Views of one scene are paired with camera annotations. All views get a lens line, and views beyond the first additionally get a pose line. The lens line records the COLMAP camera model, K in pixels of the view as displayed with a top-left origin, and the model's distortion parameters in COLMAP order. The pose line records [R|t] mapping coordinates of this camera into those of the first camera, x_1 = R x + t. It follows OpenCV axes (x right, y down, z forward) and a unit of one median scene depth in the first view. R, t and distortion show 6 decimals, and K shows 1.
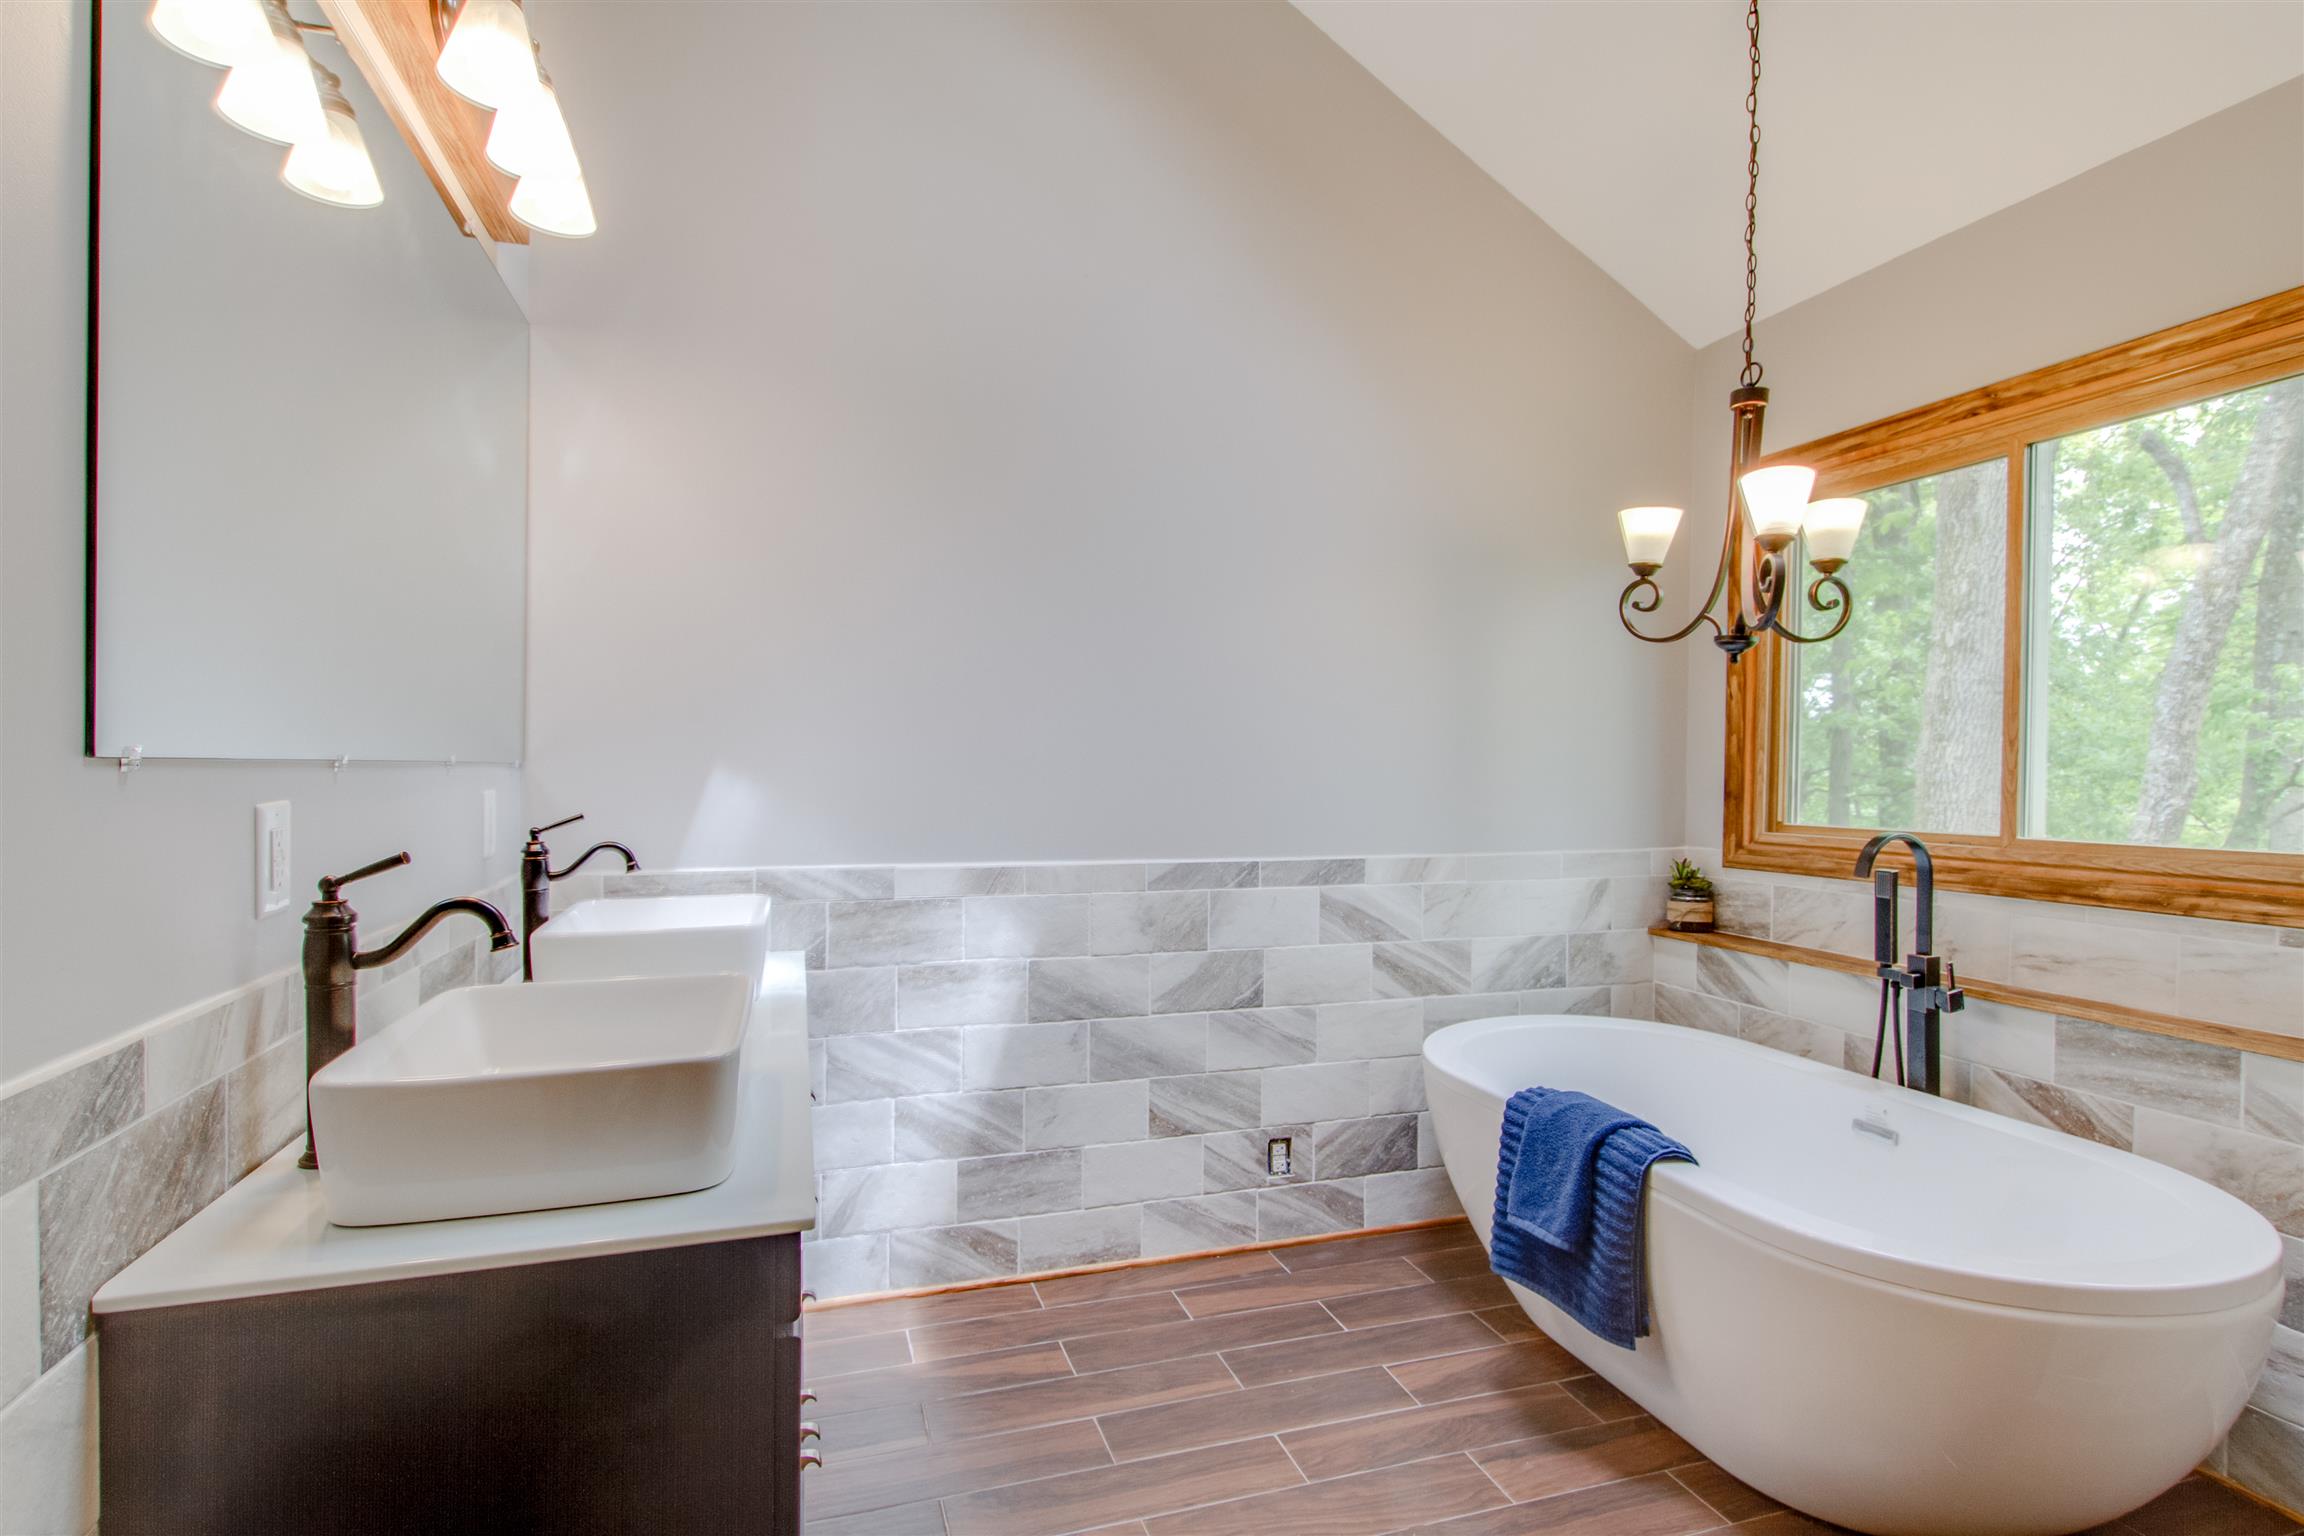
lens RADIAL K [[1131.6, 0, 1153.6], [0, 1131.6, 766.3], [0, 0, 1]] dist [0.002165, 0.000438]
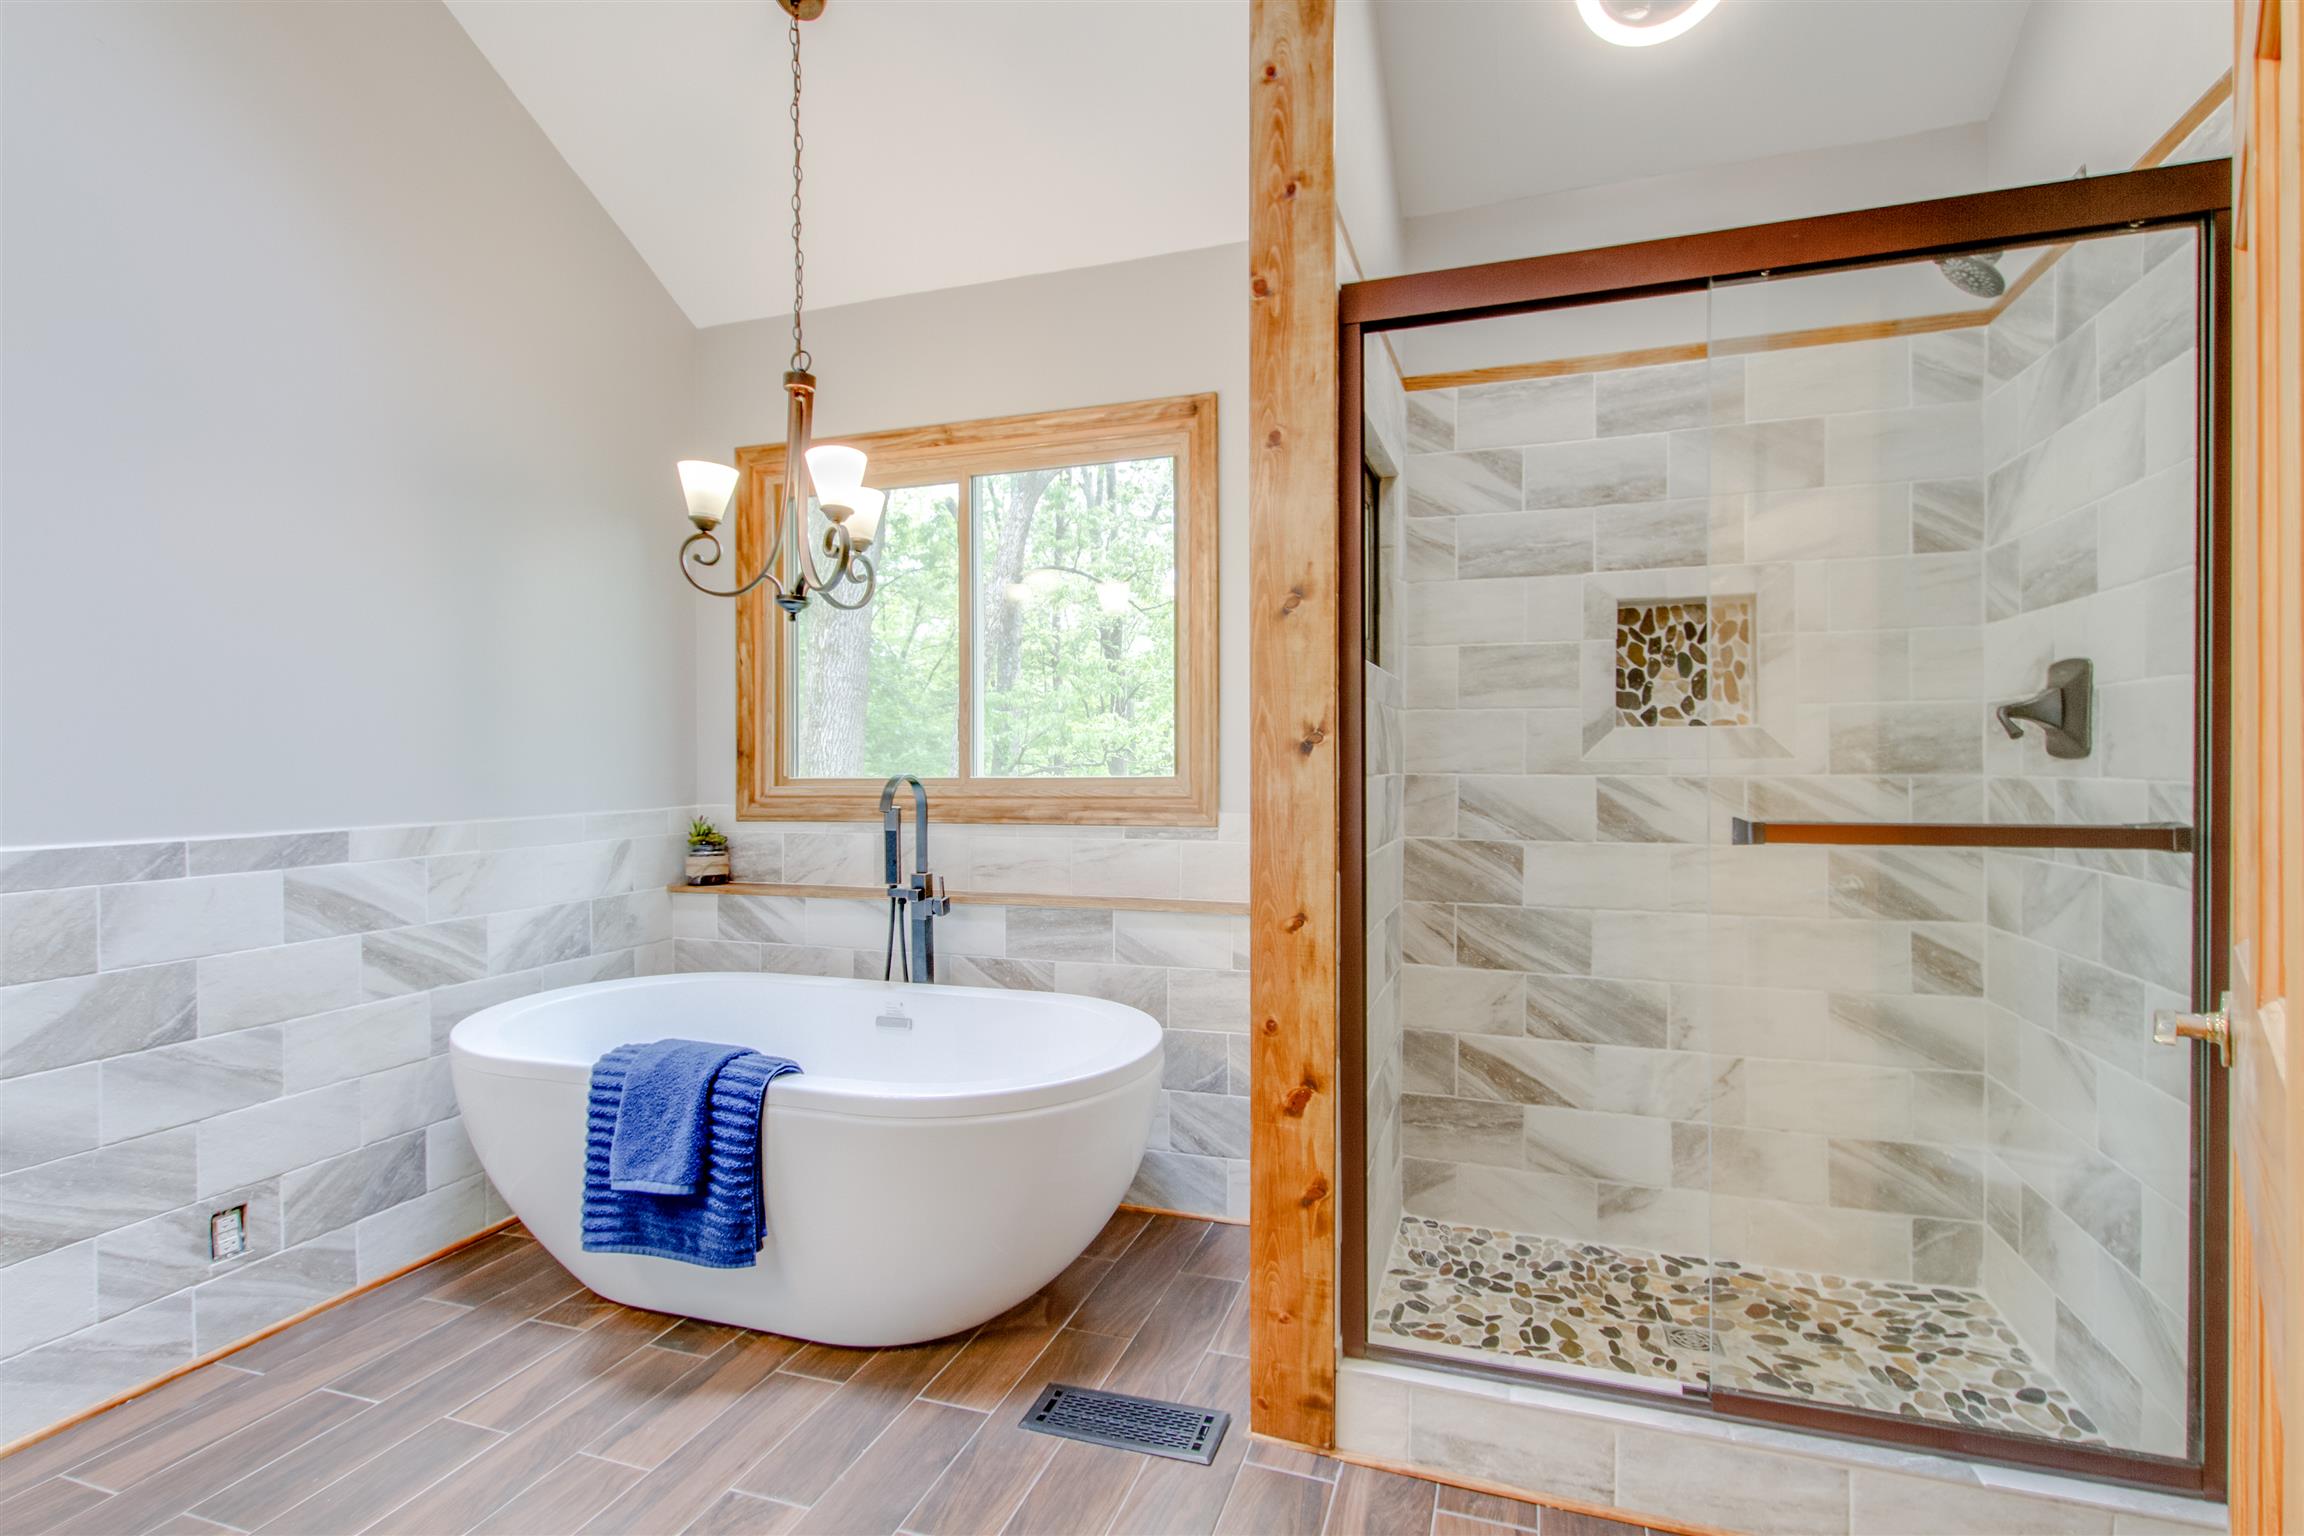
lens RADIAL K [[1116.5, 0, 1152.0], [0, 1116.5, 768.0], [0, 0, 1]] dist [0.000163, -0.001413]
pose [[0.585464, -0.011150, 0.810622, -0.151209], [0.008643, 0.999934, 0.007512, 0.043523], [-0.810653, 0.002608, 0.585522, 0.083414]]
